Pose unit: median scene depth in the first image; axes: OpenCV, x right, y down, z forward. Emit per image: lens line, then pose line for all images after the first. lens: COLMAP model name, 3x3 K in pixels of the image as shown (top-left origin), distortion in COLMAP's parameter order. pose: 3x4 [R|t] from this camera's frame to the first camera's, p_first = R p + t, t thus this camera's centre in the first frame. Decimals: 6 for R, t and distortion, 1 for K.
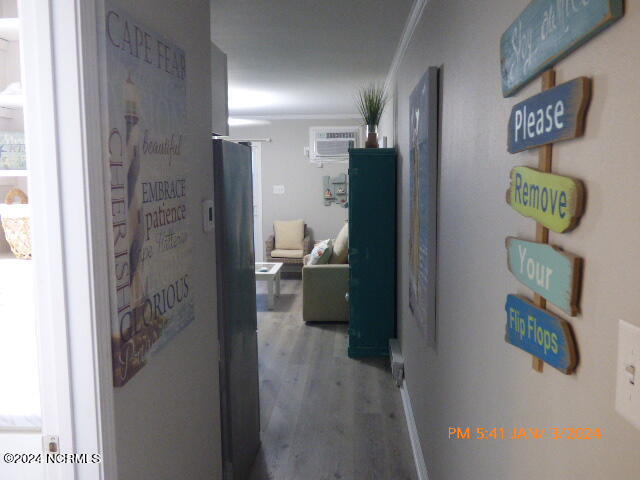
lens RADIAL K [[565.6, 0, 321.4], [0, 565.6, 242.2], [0, 0, 1]] dist [-0.001042, -0.017939]
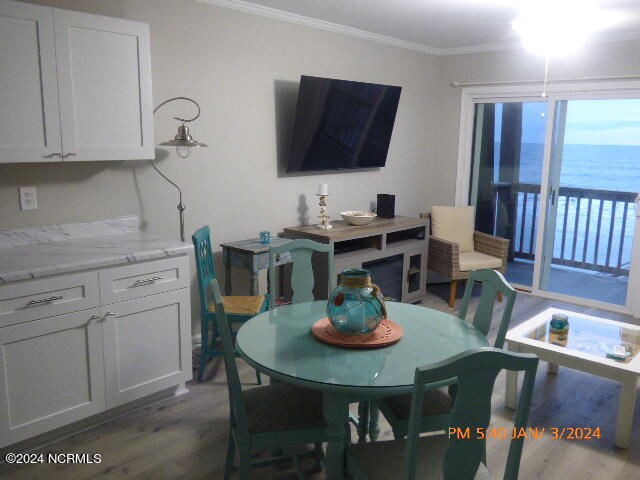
lens RADIAL K [[565.6, 0, 321.6], [0, 565.6, 234.7], [0, 0, 1]] dist [-0.001042, -0.017939]
pose [[0.778038, 0.130616, -0.614489, -0.017327], [-0.103121, 0.991433, 0.080172, -0.042453], [0.619696, 0.000990, 0.784841, 0.389750]]
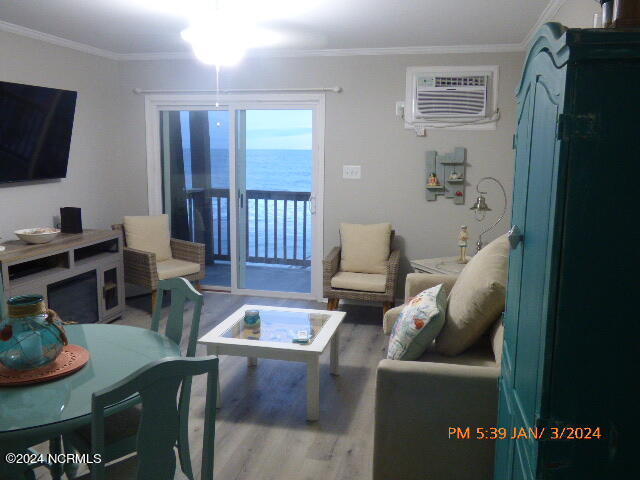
lens RADIAL K [[565.6, 0, 321.0], [0, 565.6, 238.4], [0, 0, 1]] dist [-0.001042, -0.017939]
pose [[0.986497, 0.043659, -0.157854, -0.008267], [-0.038145, 0.998557, 0.037793, -0.044018], [0.159276, -0.031261, 0.986739, 0.396224]]
